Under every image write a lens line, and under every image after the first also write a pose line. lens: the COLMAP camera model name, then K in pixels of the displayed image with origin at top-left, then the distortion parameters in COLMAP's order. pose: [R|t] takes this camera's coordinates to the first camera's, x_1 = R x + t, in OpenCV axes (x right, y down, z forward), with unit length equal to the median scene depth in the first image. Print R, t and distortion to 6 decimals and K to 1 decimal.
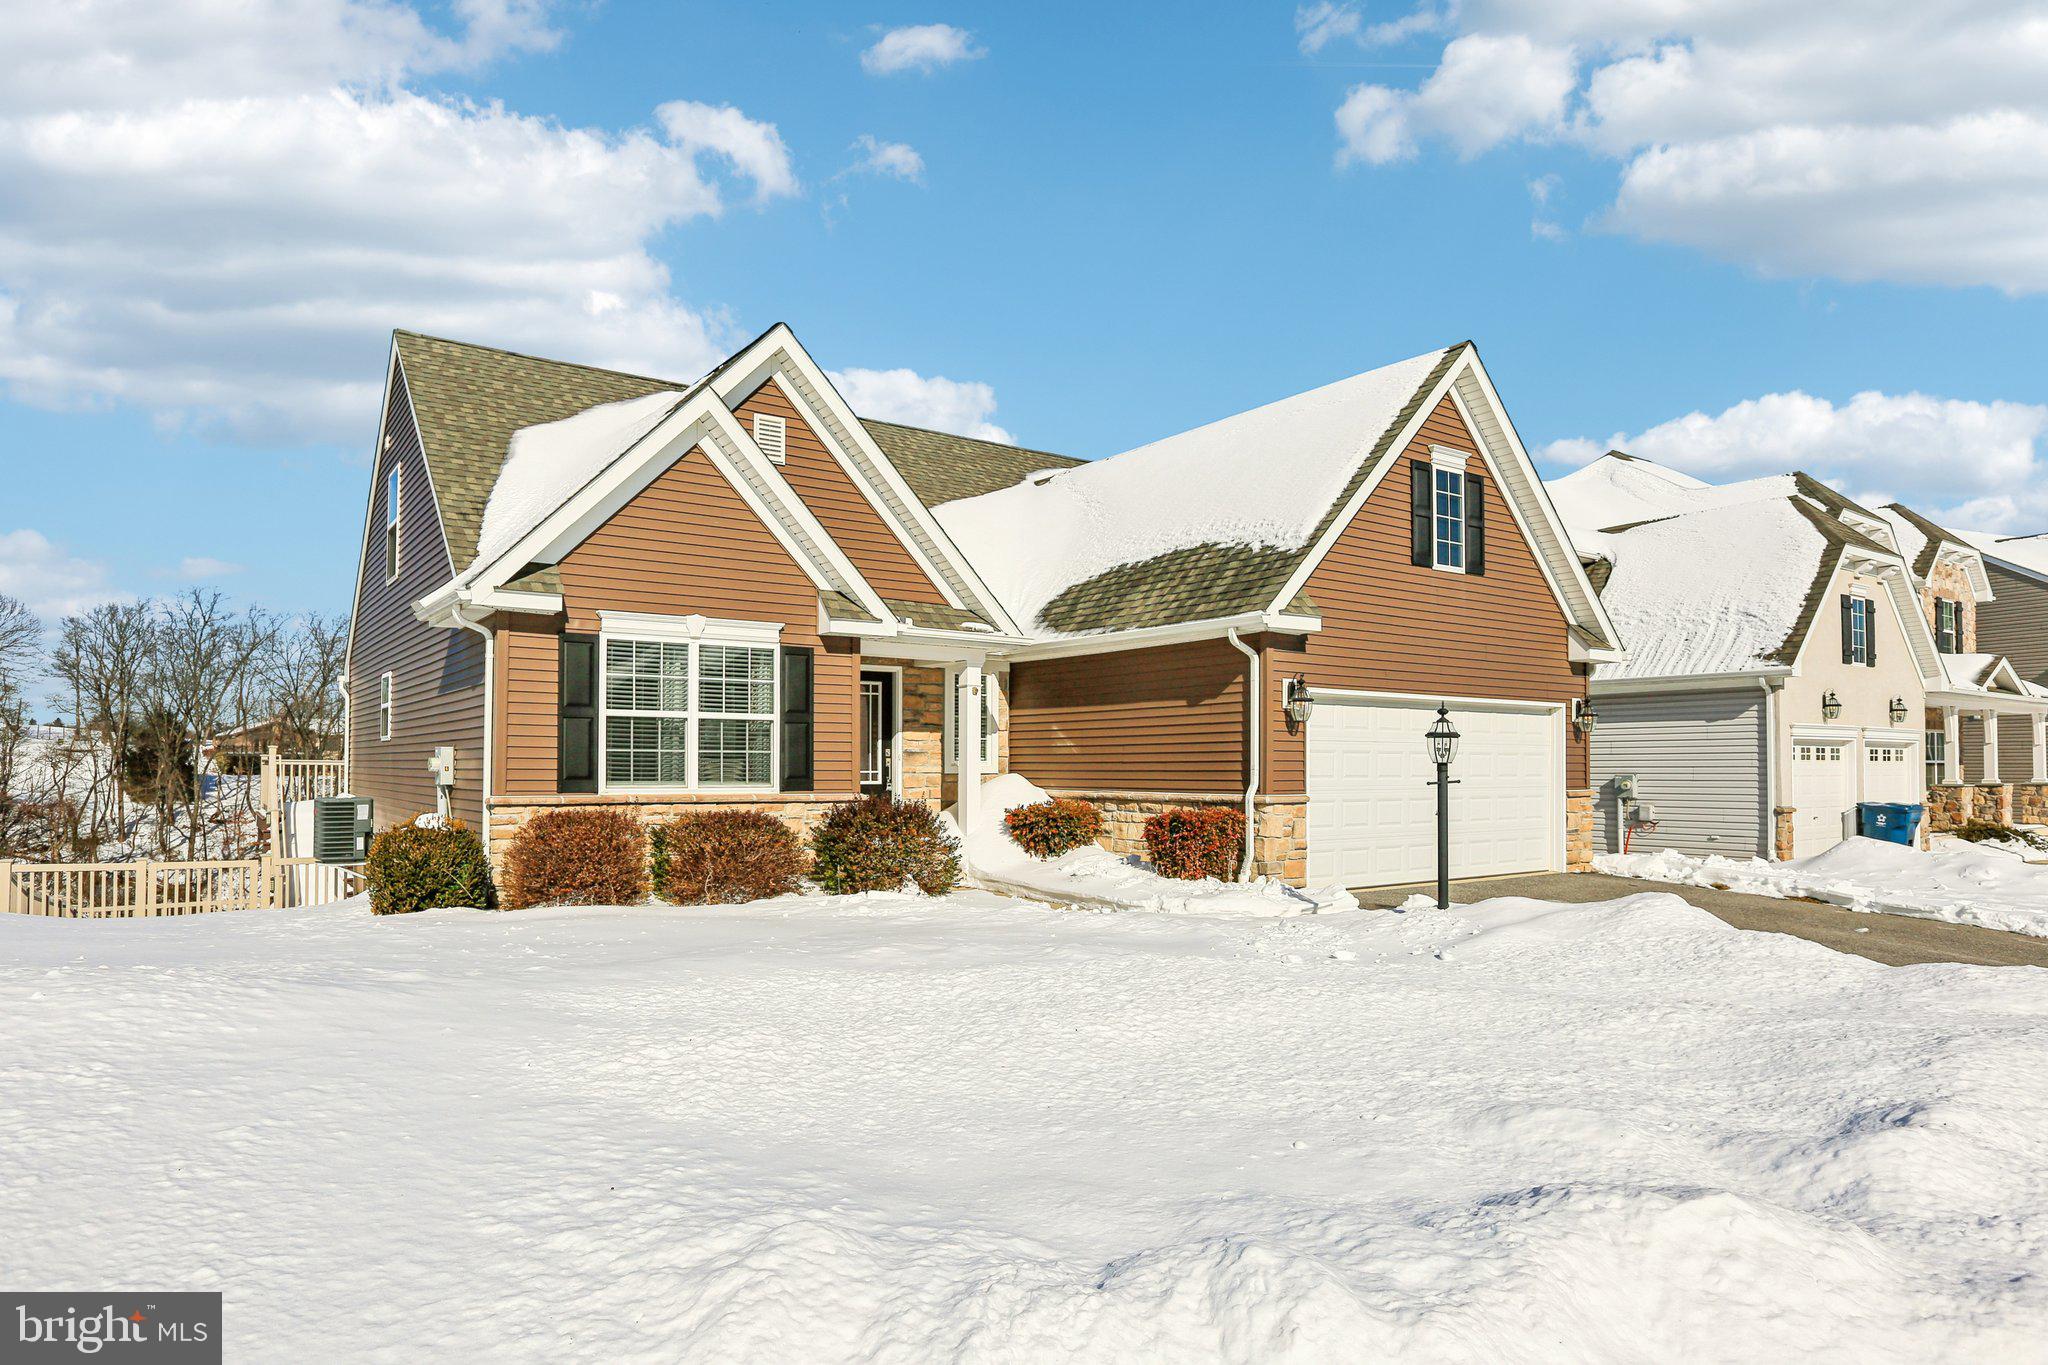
lens RADIAL K [[1201.0, 0, 1023.6], [0, 1201.0, 740.9], [0, 0, 1]] dist [-0.006968, -0.000783]
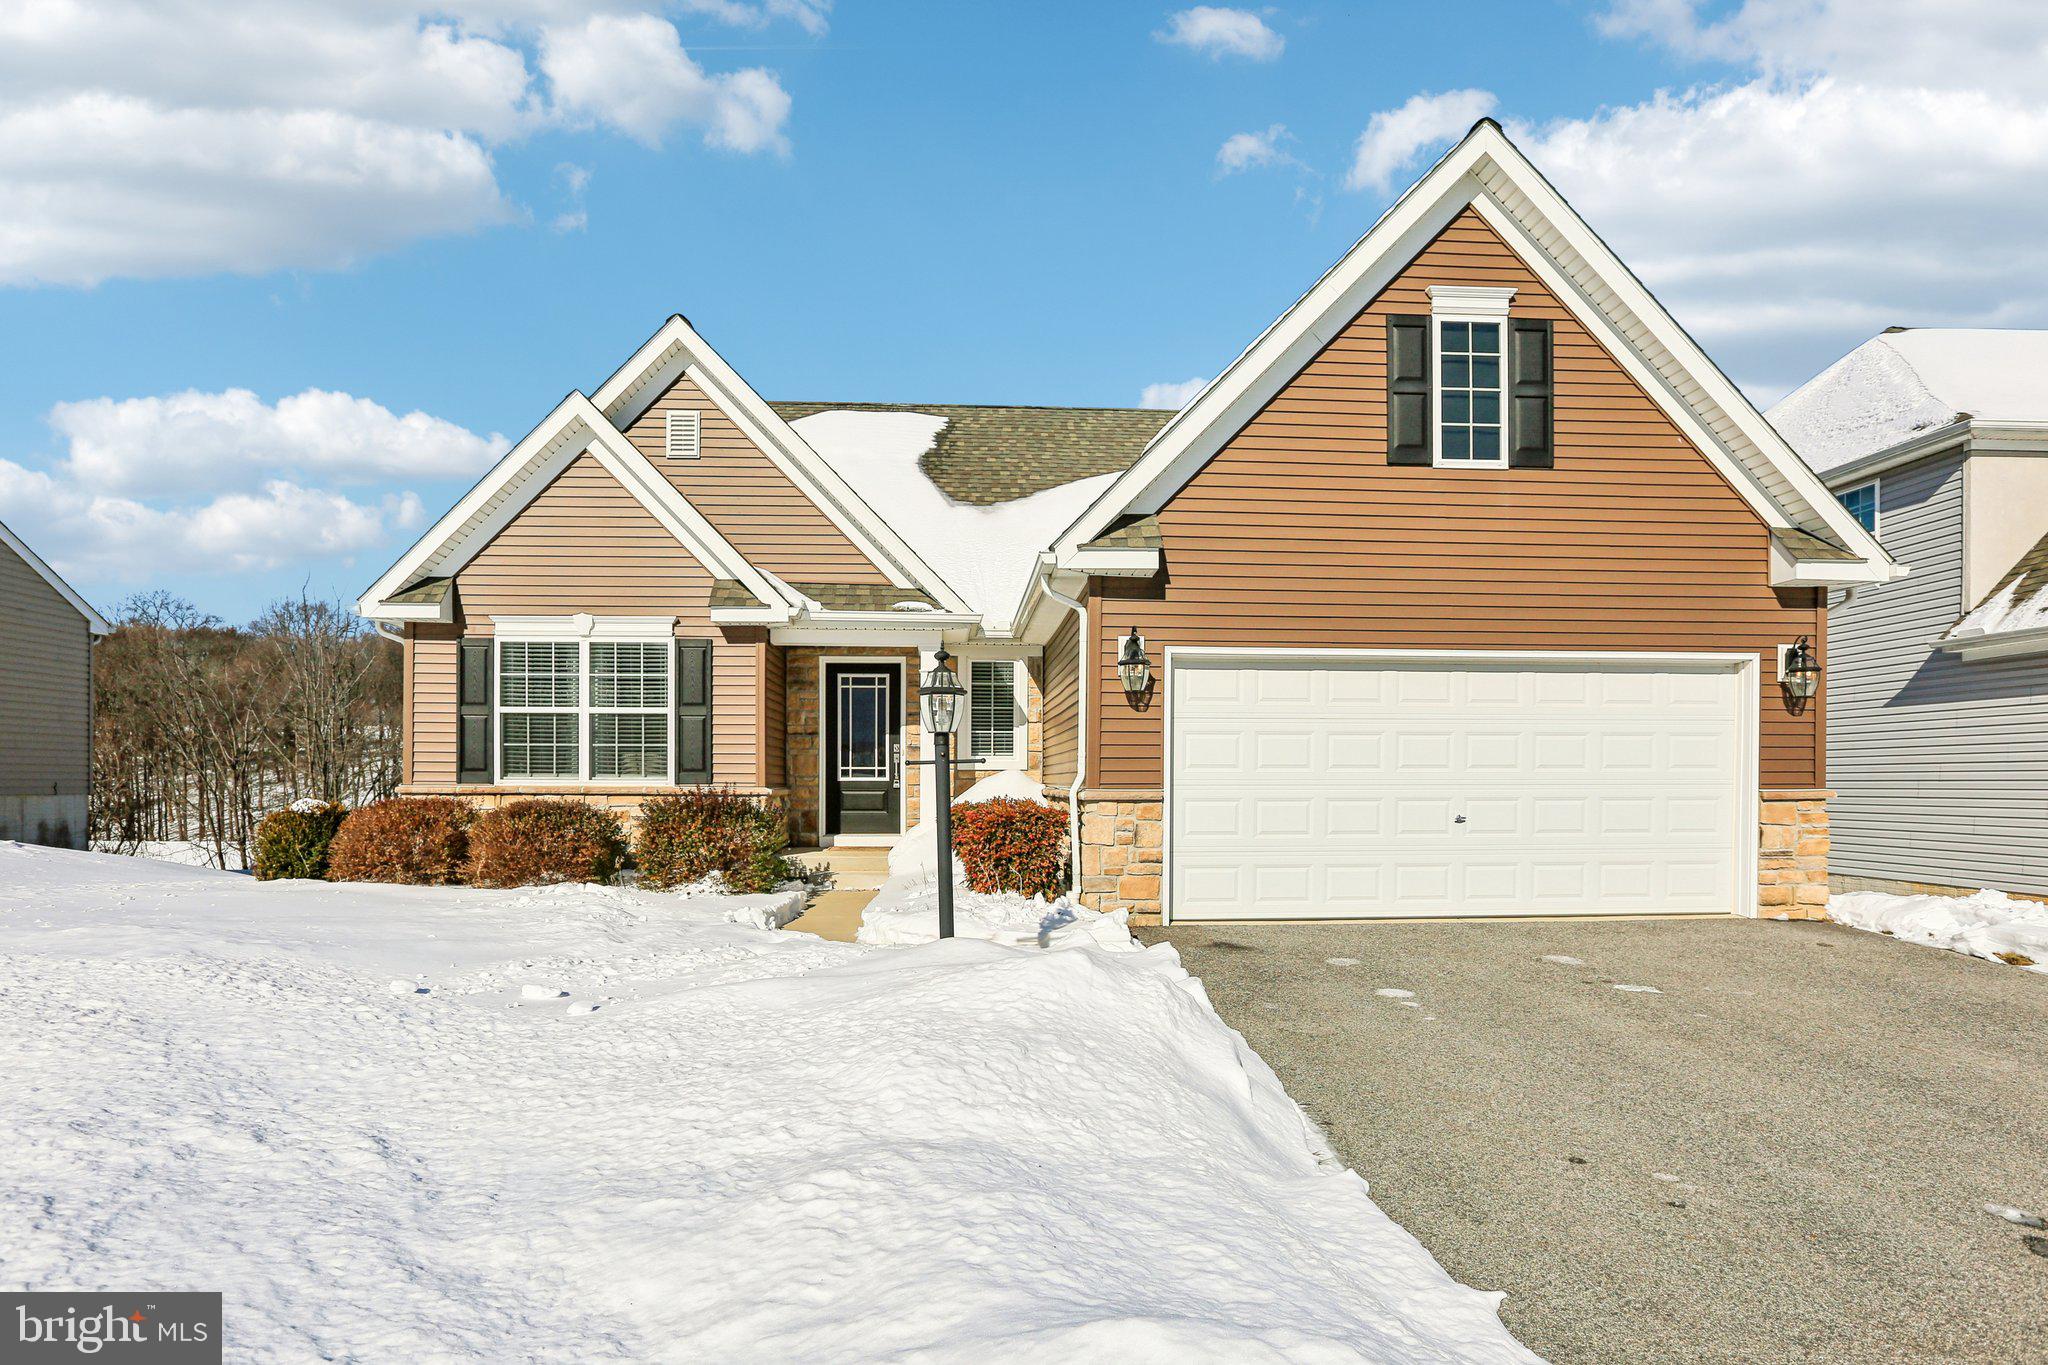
lens RADIAL K [[1095.3, 0, 1010.7], [0, 1095.3, 777.4], [0, 0, 1]] dist [-0.024067, 0.004136]
pose [[0.849855, -0.002213, -0.527012, 0.479344], [0.012618, 0.999790, 0.016150, 0.023176], [0.526865, -0.020375, 0.849705, 0.345208]]
